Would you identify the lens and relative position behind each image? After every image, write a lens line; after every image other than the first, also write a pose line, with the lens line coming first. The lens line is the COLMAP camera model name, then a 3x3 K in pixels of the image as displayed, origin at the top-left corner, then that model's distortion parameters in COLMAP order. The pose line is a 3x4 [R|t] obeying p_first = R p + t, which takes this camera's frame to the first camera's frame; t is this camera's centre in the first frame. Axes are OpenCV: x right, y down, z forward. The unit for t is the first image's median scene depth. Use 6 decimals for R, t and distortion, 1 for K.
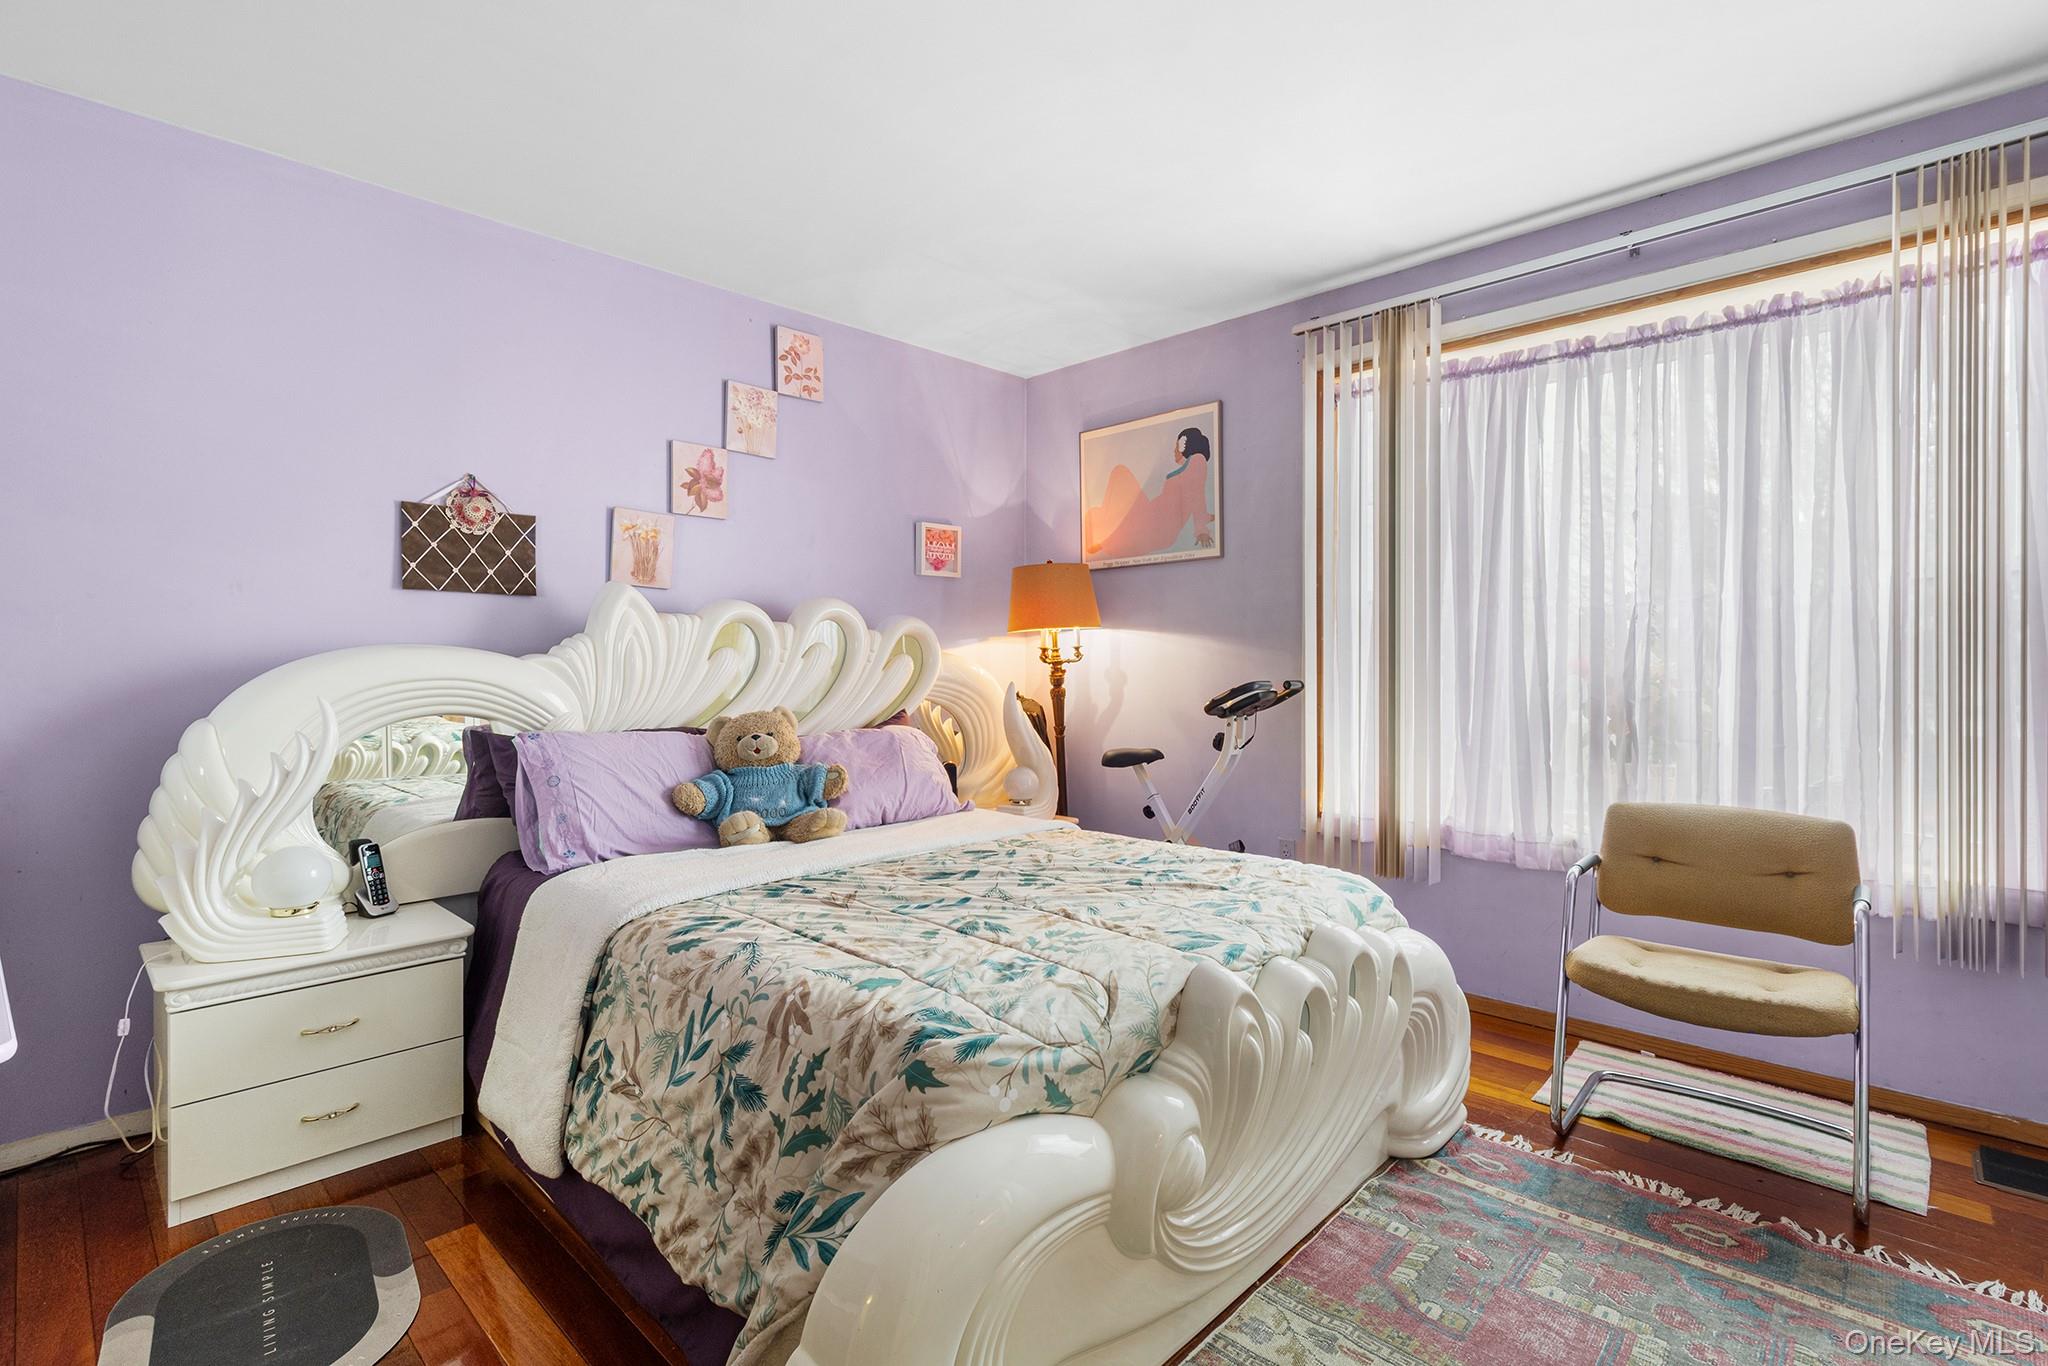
lens RADIAL K [[932.9, 0, 1041.5], [0, 932.9, 672.7], [0, 0, 1]] dist [-0.028265, -0.001012]
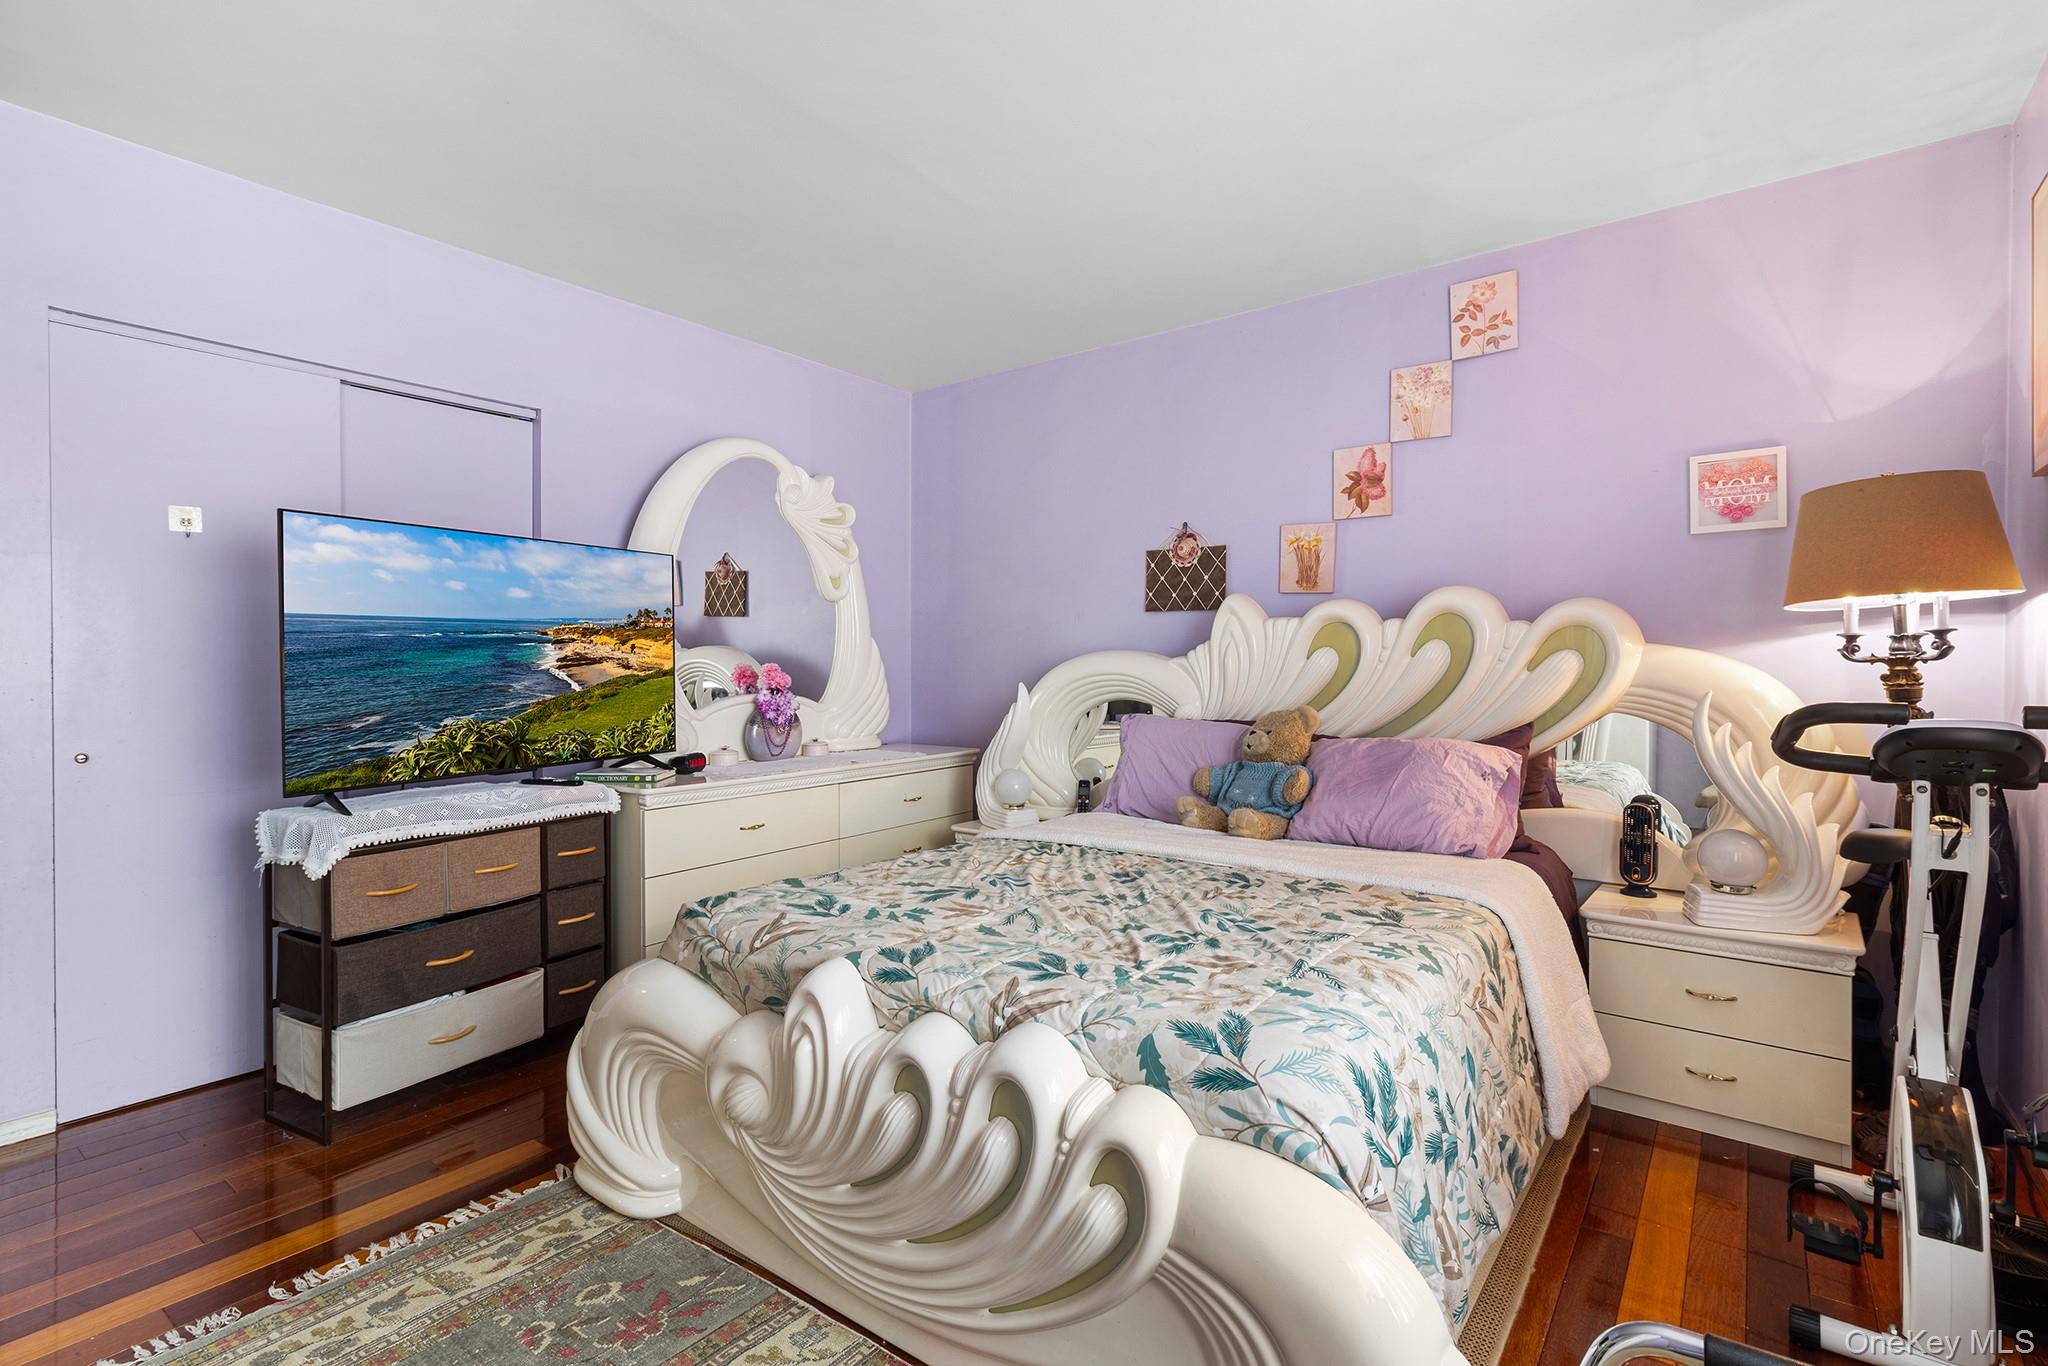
lens RADIAL K [[932.9, 0, 1037.2], [0, 932.9, 668.8], [0, 0, 1]] dist [-0.028265, -0.001012]
pose [[0.121652, 0.005433, -0.992558, 0.615868], [-0.006181, 0.999970, 0.004716, -0.006930], [0.992554, 0.005561, 0.121682, 0.552697]]
